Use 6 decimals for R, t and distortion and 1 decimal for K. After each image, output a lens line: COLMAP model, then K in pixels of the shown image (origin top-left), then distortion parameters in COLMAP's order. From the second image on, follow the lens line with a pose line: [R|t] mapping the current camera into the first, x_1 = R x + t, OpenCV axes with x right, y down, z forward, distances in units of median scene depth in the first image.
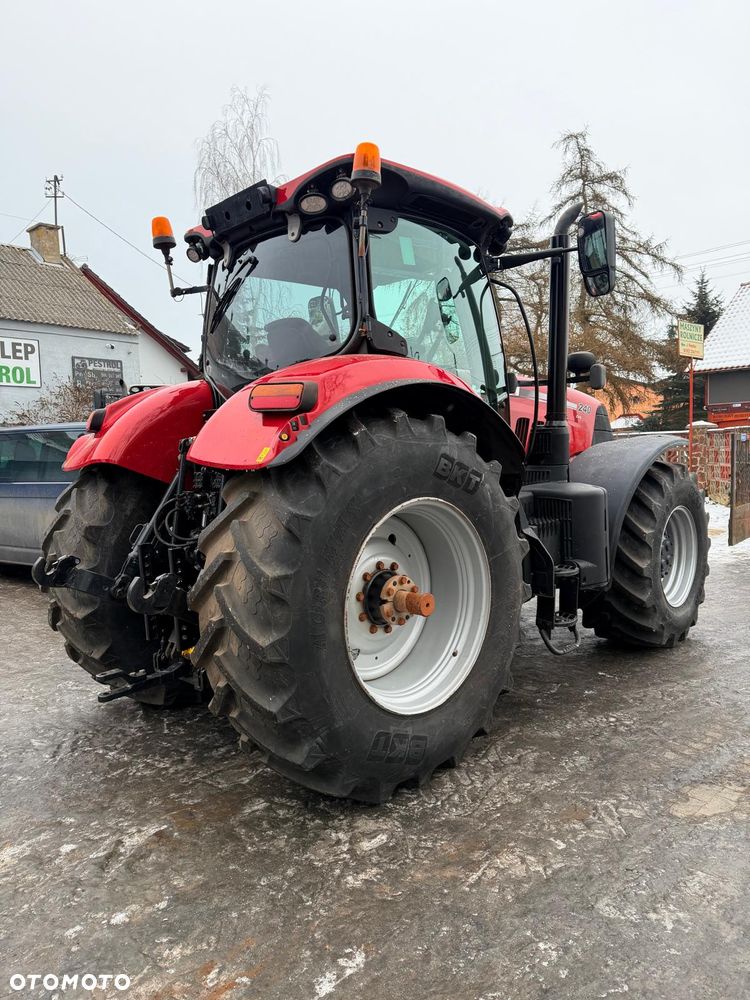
lens RADIAL K [[699.7, 0, 387.9], [0, 699.7, 497.1], [0, 0, 1]] dist [0.049298, -0.048925]
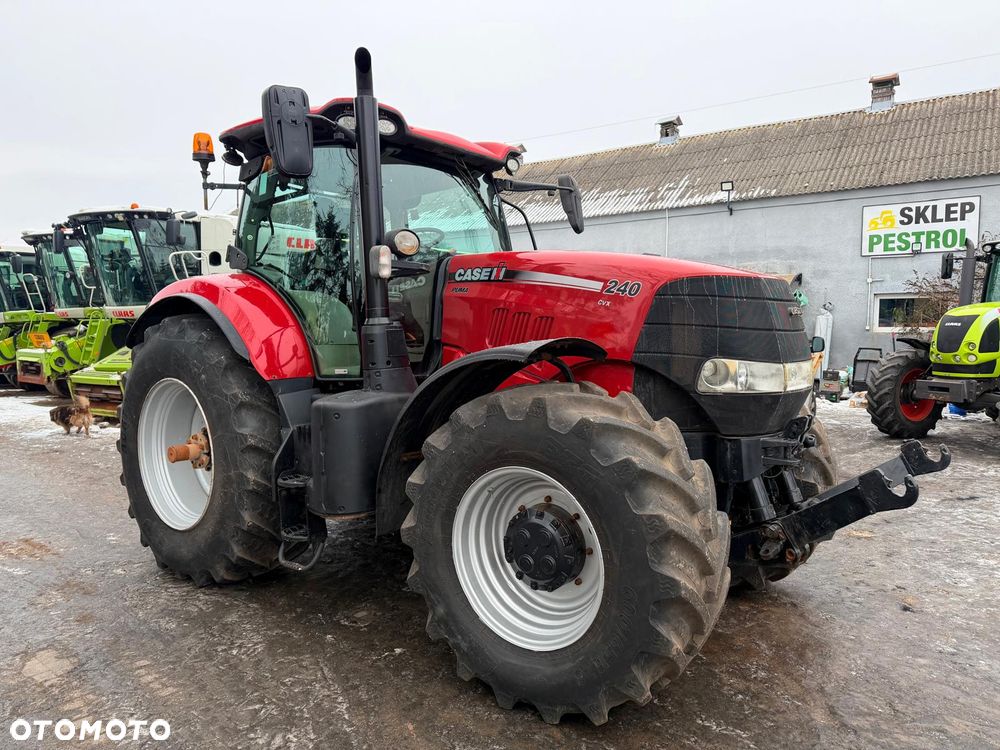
lens RADIAL K [[699.7, 0, 501.9], [0, 699.7, 376.2], [0, 0, 1]] dist [0.049298, -0.048925]
pose [[0.089822, 0.095723, -0.991347, 0.350318], [-0.065372, 0.993791, 0.090036, -0.040108], [0.993810, 0.056719, 0.095522, 0.344459]]
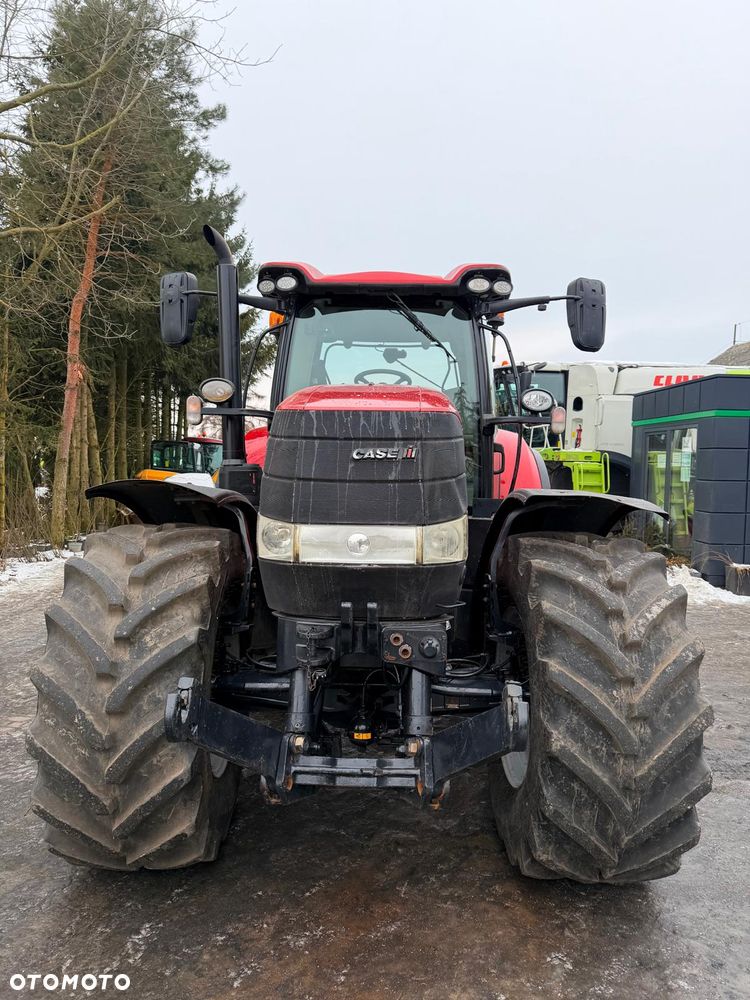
lens RADIAL K [[699.7, 0, 379.6], [0, 699.7, 501.6], [0, 0, 1]] dist [0.049298, -0.048925]
pose [[-0.740393, 0.051192, -0.670222, 0.237790], [-0.037832, 0.992341, 0.117589, -0.054286], [0.671109, 0.112418, -0.732786, 0.573941]]
